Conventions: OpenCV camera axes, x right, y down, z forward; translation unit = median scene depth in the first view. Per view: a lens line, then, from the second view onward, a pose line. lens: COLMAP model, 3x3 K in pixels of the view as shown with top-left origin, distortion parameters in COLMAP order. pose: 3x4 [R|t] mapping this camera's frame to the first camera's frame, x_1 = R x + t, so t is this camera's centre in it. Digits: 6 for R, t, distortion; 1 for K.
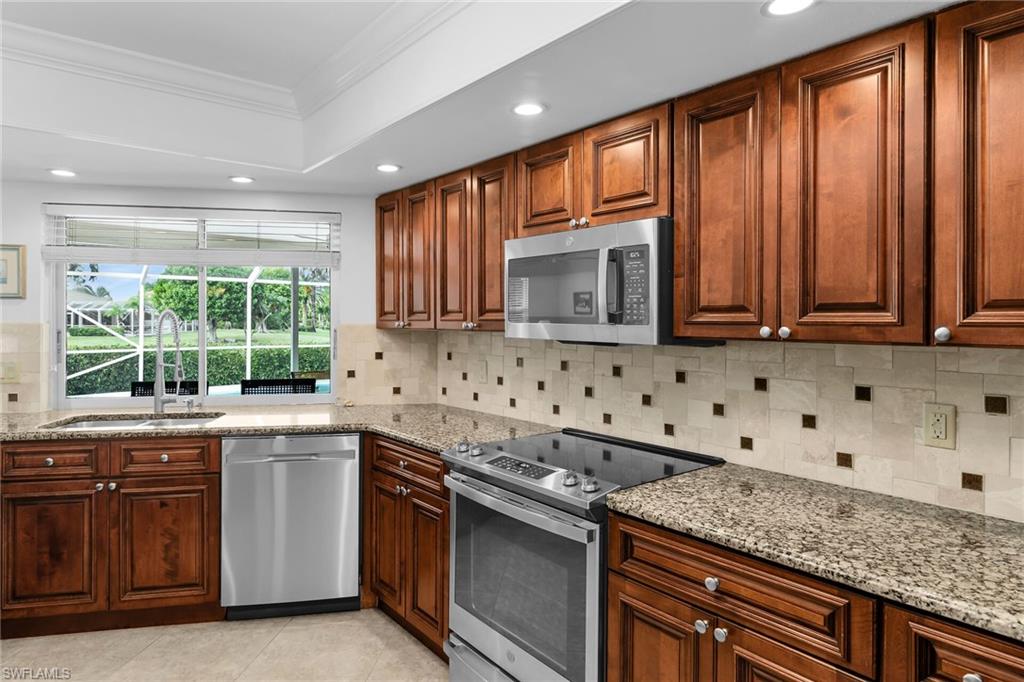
lens RADIAL K [[590.2, 0, 505.7], [0, 590.2, 317.3], [0, 0, 1]] dist [0.000584, -0.000400]
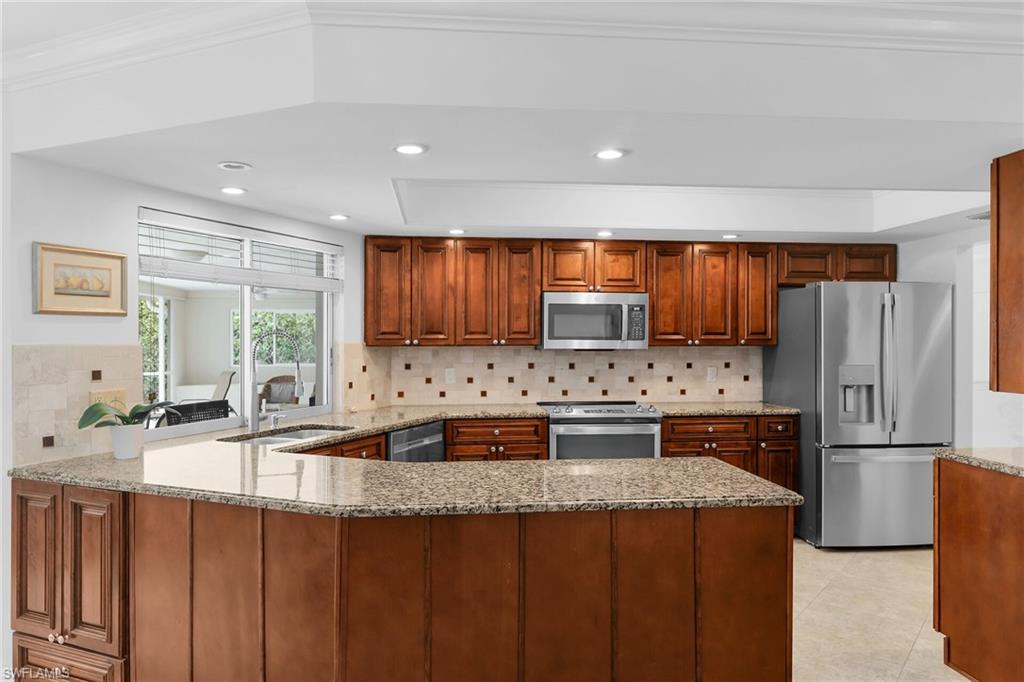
lens RADIAL K [[676.4, 0, 508.9], [0, 676.4, 334.6], [0, 0, 1]] dist [0.000467, -0.001530]
pose [[0.552720, 0.000571, 0.833367, -1.542903], [-0.001436, 0.999999, 0.000267, -0.006404], [-0.833366, -0.001344, 0.552720, -0.000337]]
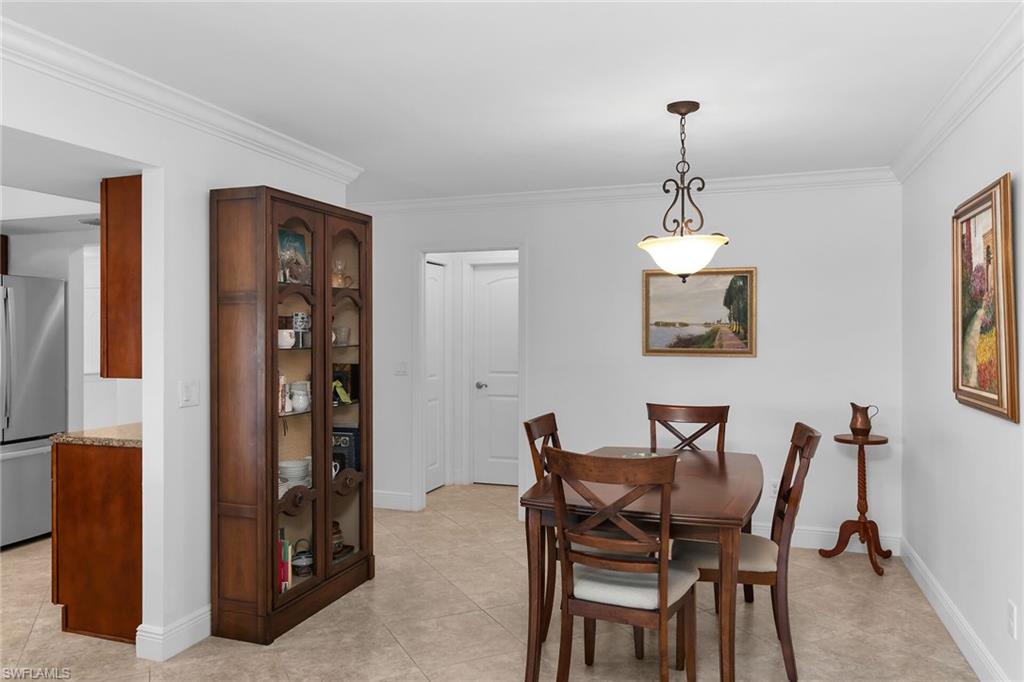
lens RADIAL K [[676.4, 0, 508.9], [0, 676.4, 334.6], [0, 0, 1]] dist [0.000467, -0.001530]
pose [[-0.545639, -0.006910, 0.837992, -1.664080], [-0.000780, 0.999970, 0.007737, -0.008468], [-0.838020, 0.003568, -0.545628, 0.005246]]
